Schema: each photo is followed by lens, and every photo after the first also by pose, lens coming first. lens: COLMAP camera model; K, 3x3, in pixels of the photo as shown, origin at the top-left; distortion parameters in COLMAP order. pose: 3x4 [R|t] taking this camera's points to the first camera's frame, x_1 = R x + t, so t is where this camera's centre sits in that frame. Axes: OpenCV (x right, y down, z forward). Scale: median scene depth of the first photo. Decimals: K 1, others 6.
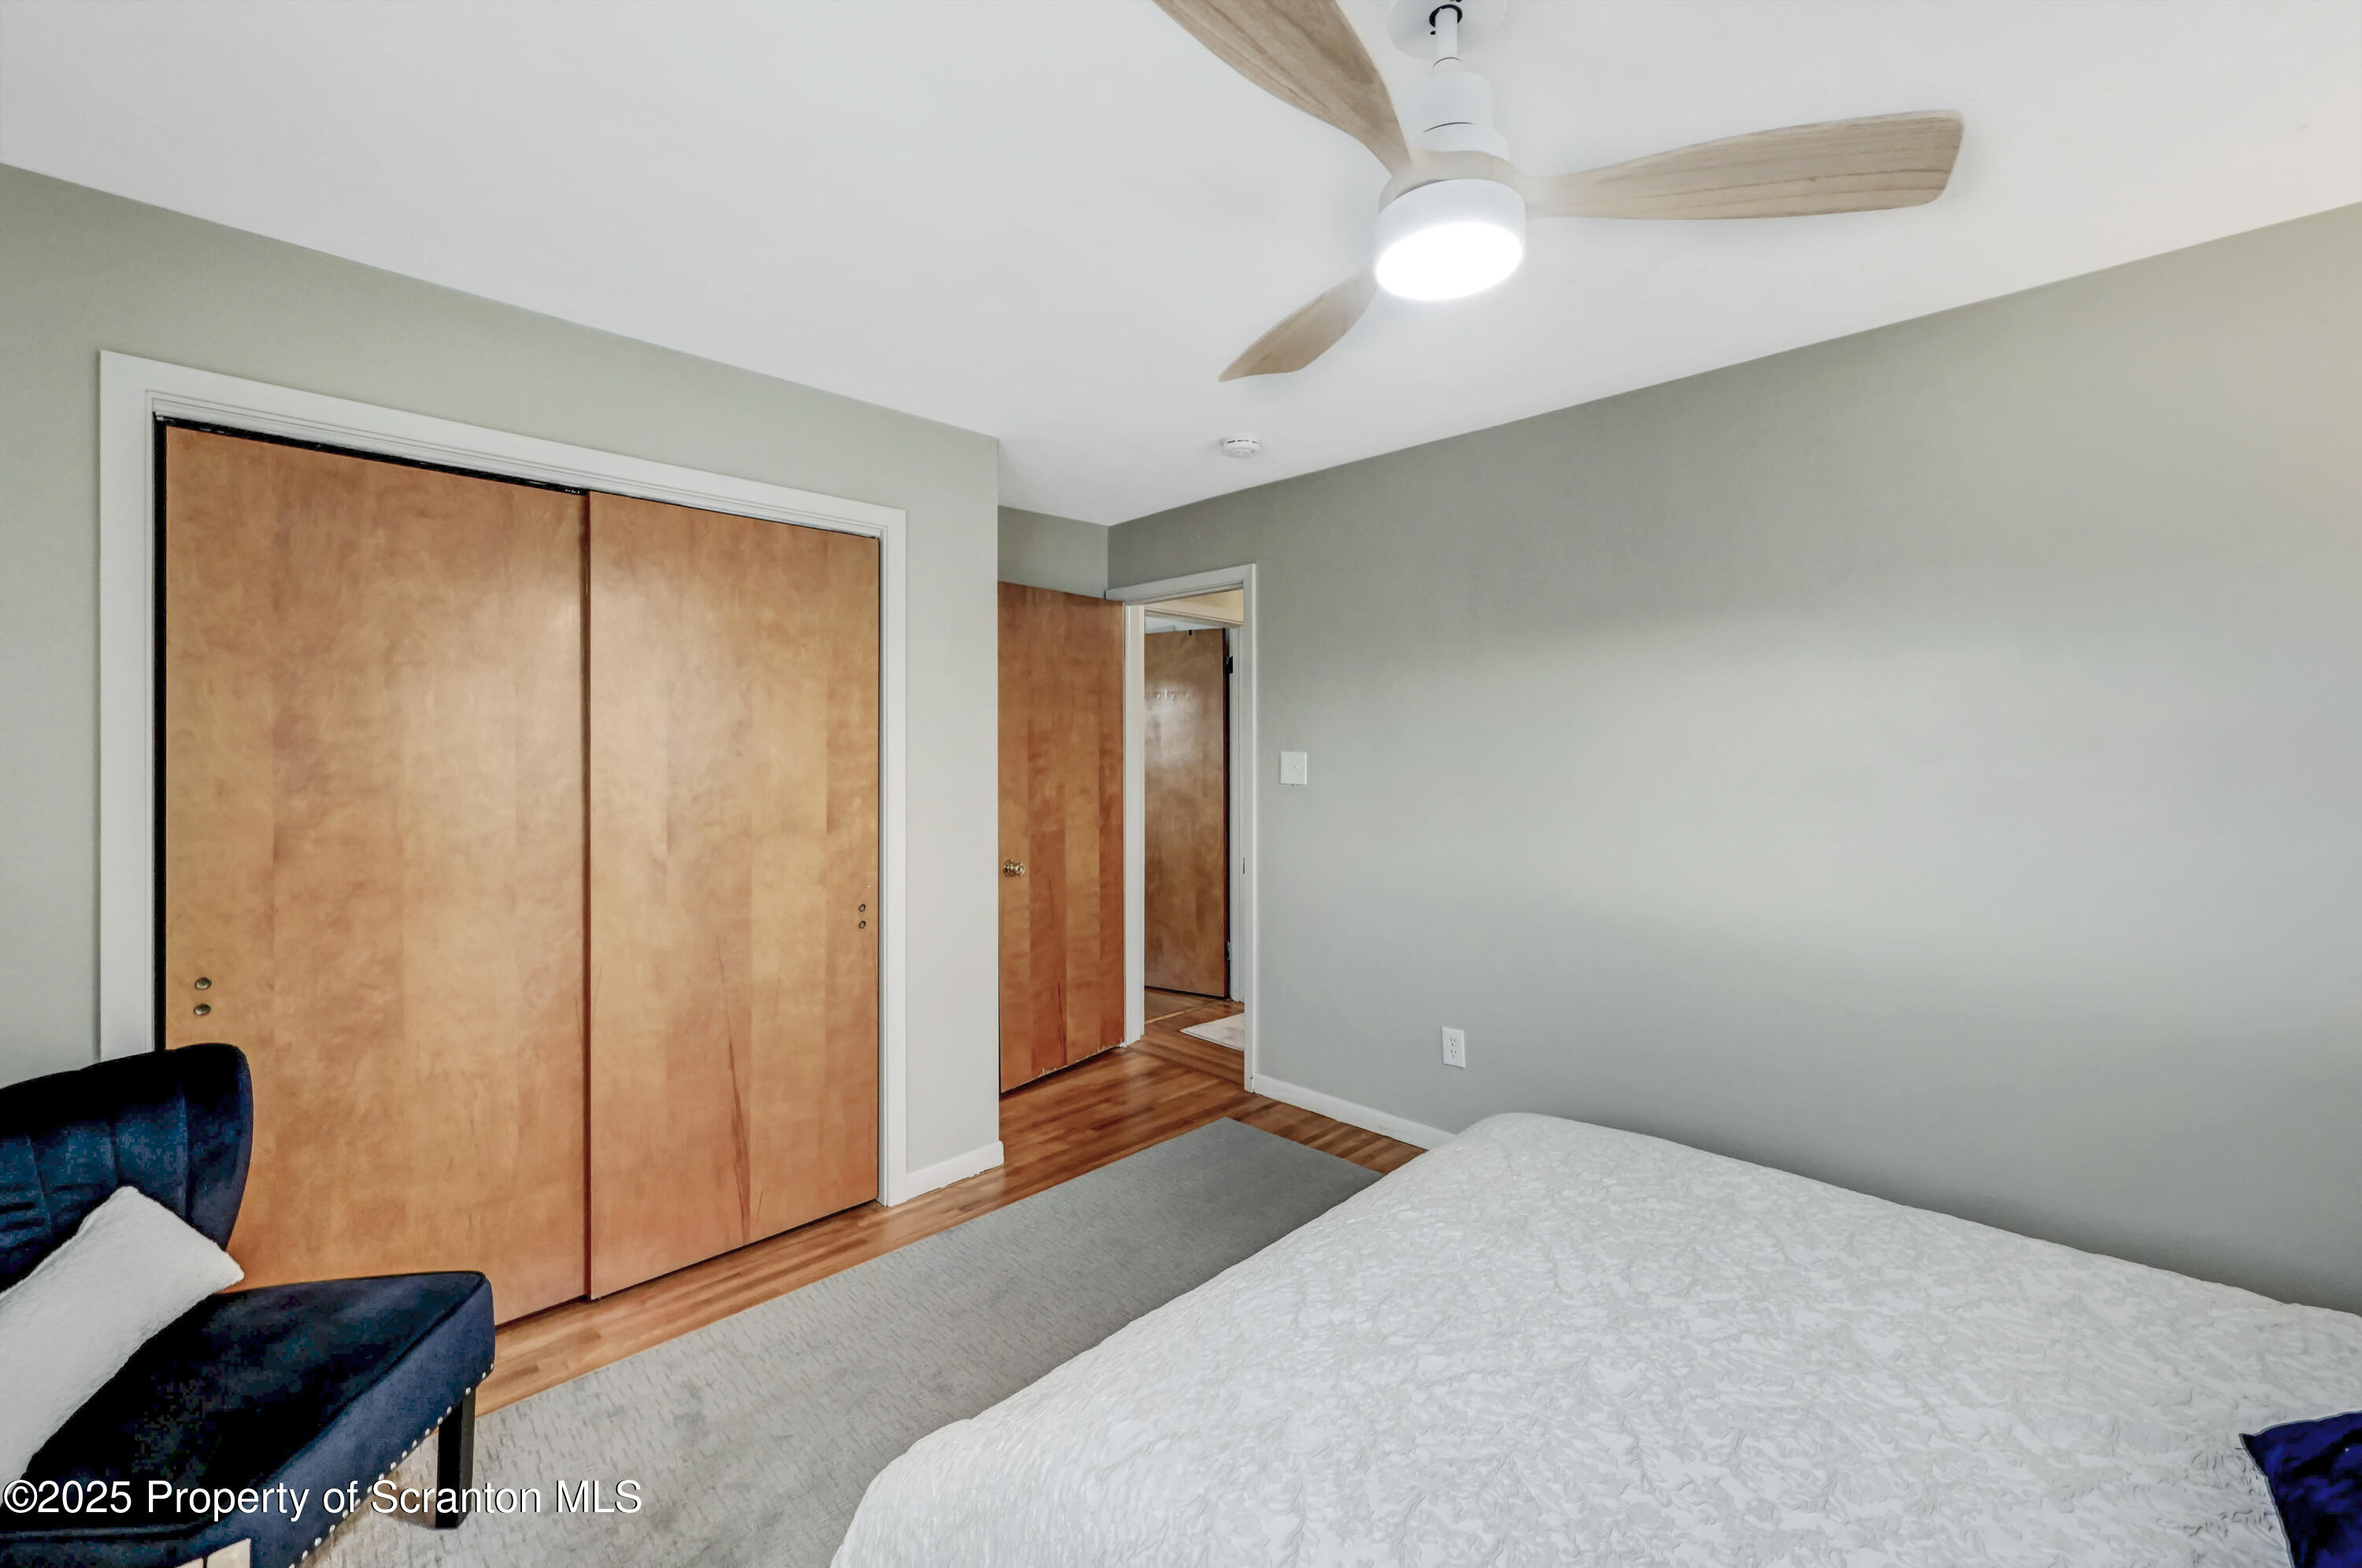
lens RADIAL K [[940.1, 0, 1185.8], [0, 940.1, 761.1], [0, 0, 1]] dist [-0.000646, 0.000806]
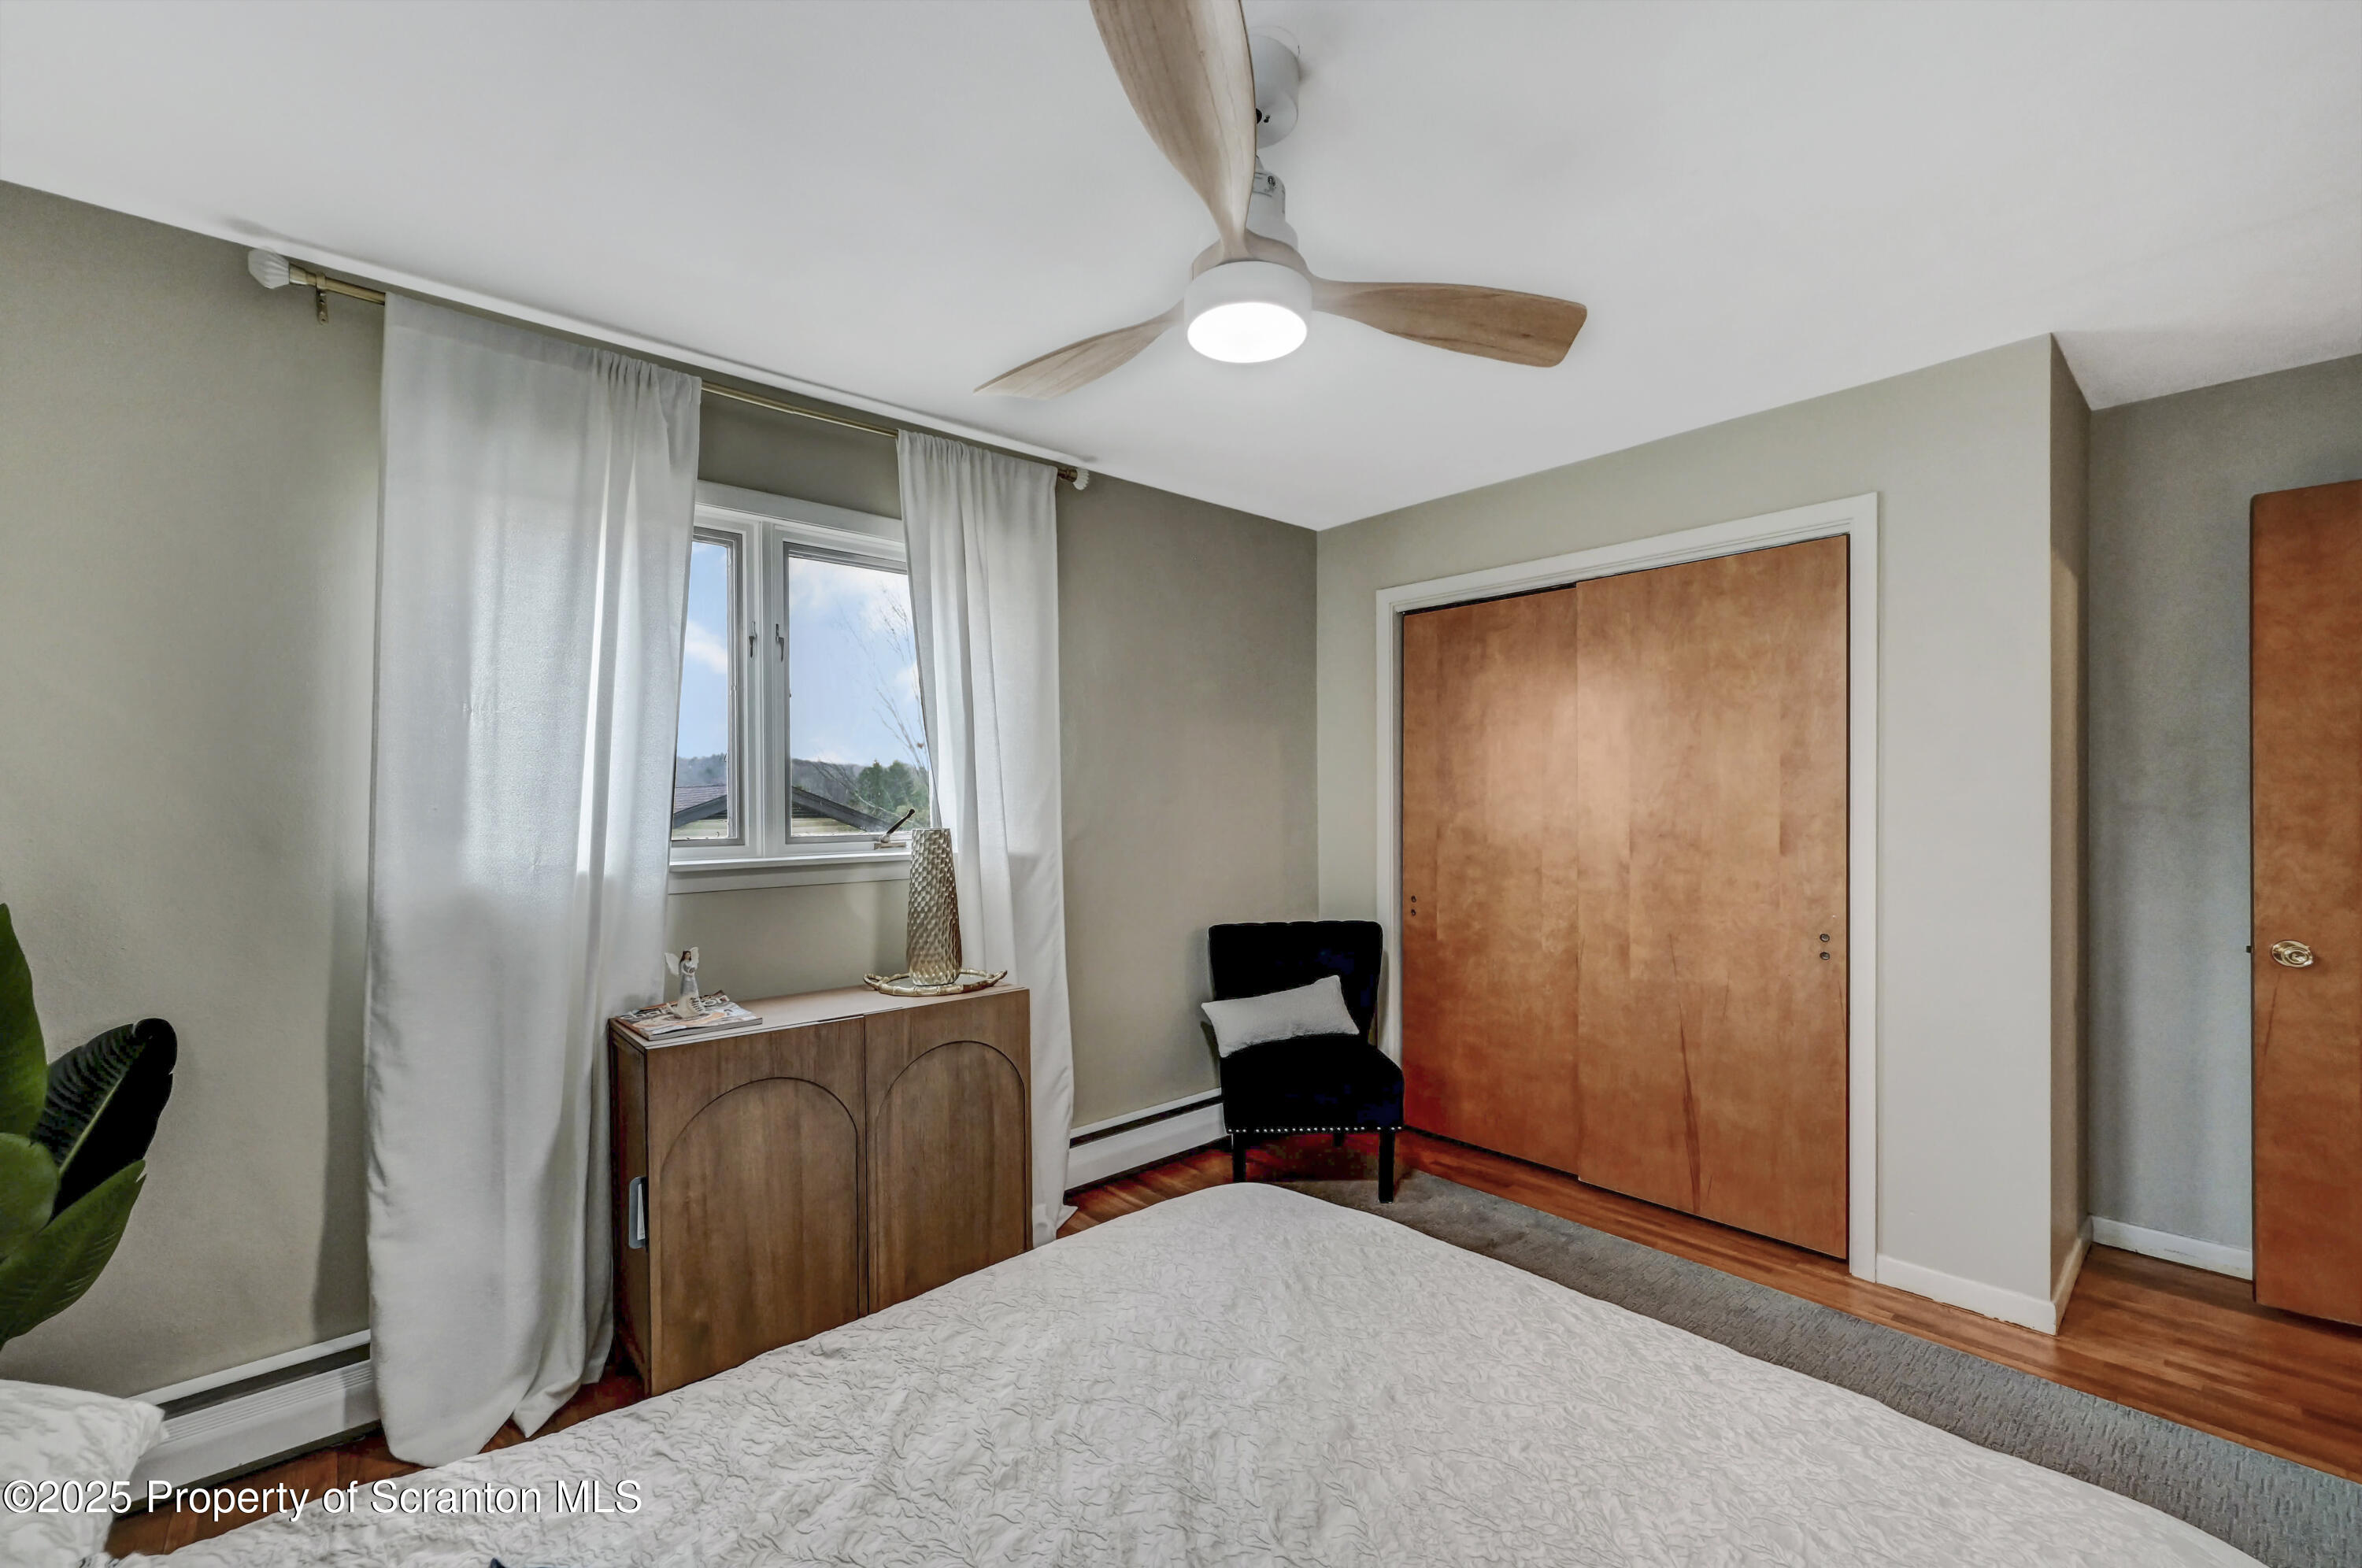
lens RADIAL K [[977.9, 0, 1177.9], [0, 977.9, 793.9], [0, 0, 1]] dist [0.000483, 0.000329]
pose [[-0.055990, 0.006672, -0.998409, 0.724791], [0.007546, 0.999952, 0.006259, 0.001928], [0.998403, -0.007183, -0.056038, 0.453932]]
